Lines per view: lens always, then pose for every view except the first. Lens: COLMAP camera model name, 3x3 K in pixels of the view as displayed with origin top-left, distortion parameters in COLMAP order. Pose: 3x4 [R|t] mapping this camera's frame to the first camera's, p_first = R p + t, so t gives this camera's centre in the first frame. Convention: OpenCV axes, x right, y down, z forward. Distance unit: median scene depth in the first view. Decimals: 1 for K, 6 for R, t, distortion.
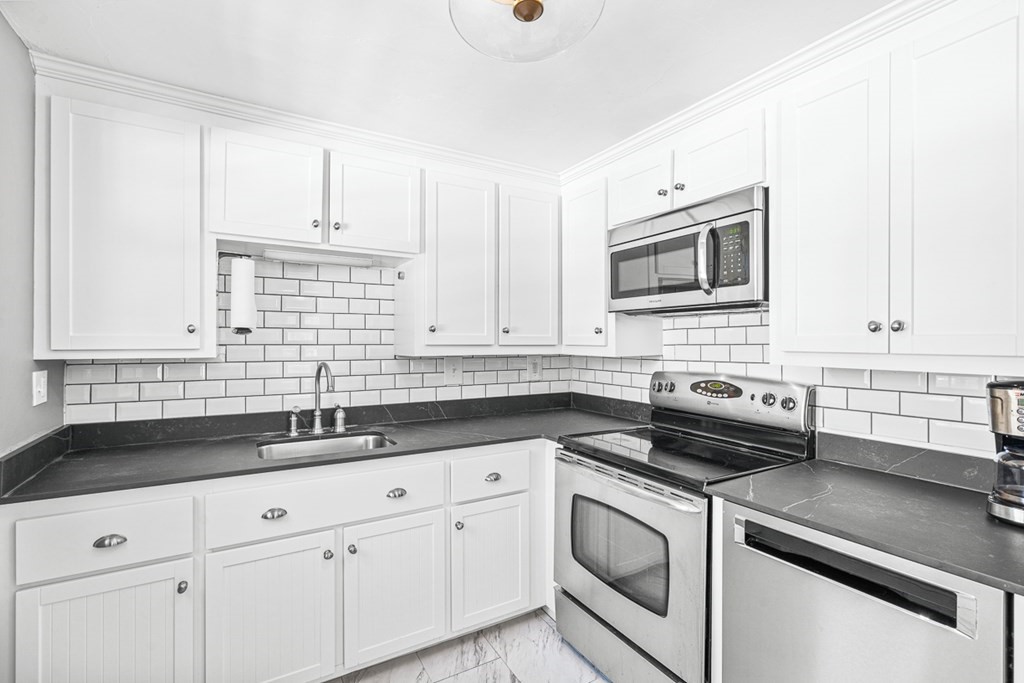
lens RADIAL K [[468.3, 0, 506.2], [0, 468.3, 335.3], [0, 0, 1]] dist [-0.000993, -0.000056]
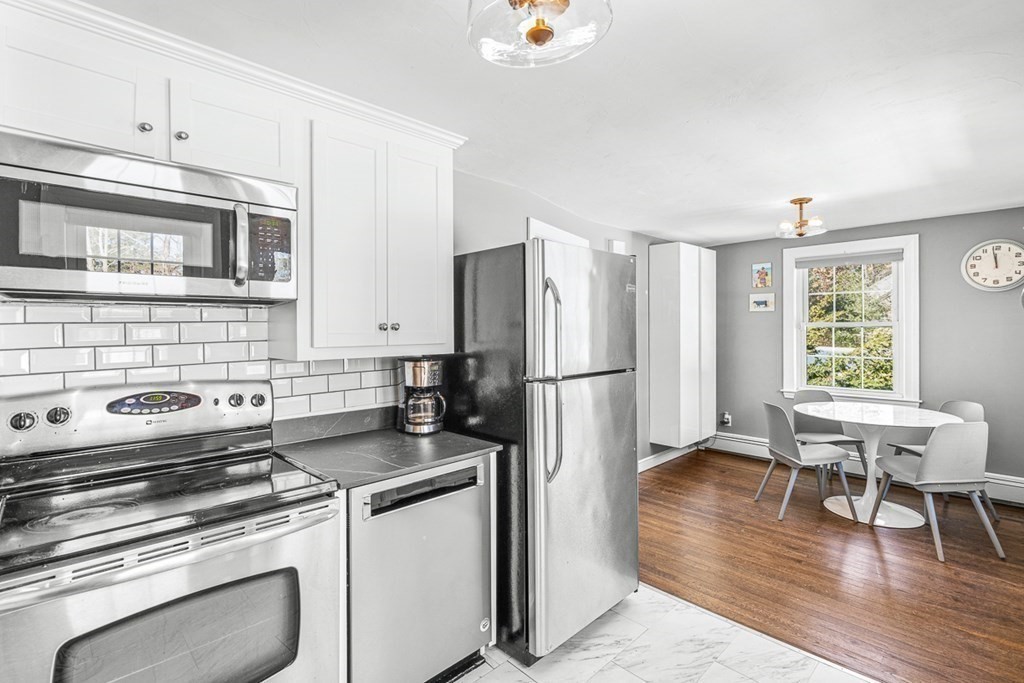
lens RADIAL K [[468.3, 0, 506.2], [0, 468.3, 335.3], [0, 0, 1]] dist [-0.000993, -0.000056]
pose [[-0.227866, -0.007814, 0.973661, -0.463427], [-0.000024, 0.999968, 0.008019, -0.002407], [-0.973693, 0.001804, -0.227858, 0.650650]]
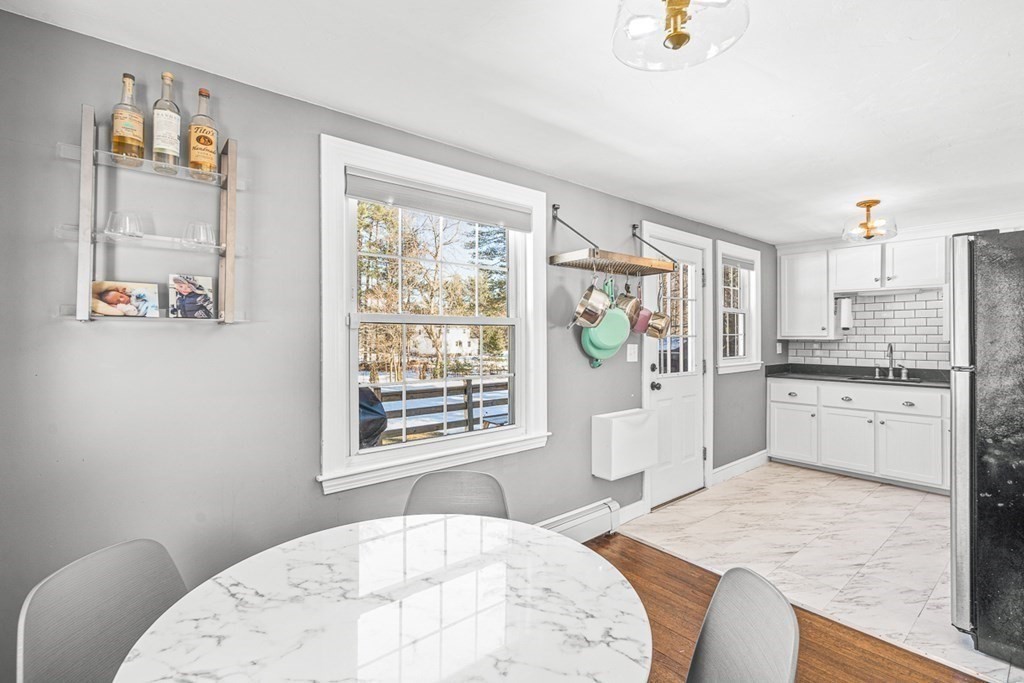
lens RADIAL K [[468.3, 0, 506.2], [0, 468.3, 335.3], [0, 0, 1]] dist [-0.000993, -0.000056]
pose [[0.165950, -0.001937, -0.986132, 1.509902], [0.006646, 0.999978, -0.000846, 0.013479], [0.986112, -0.006413, 0.165960, -1.115165]]
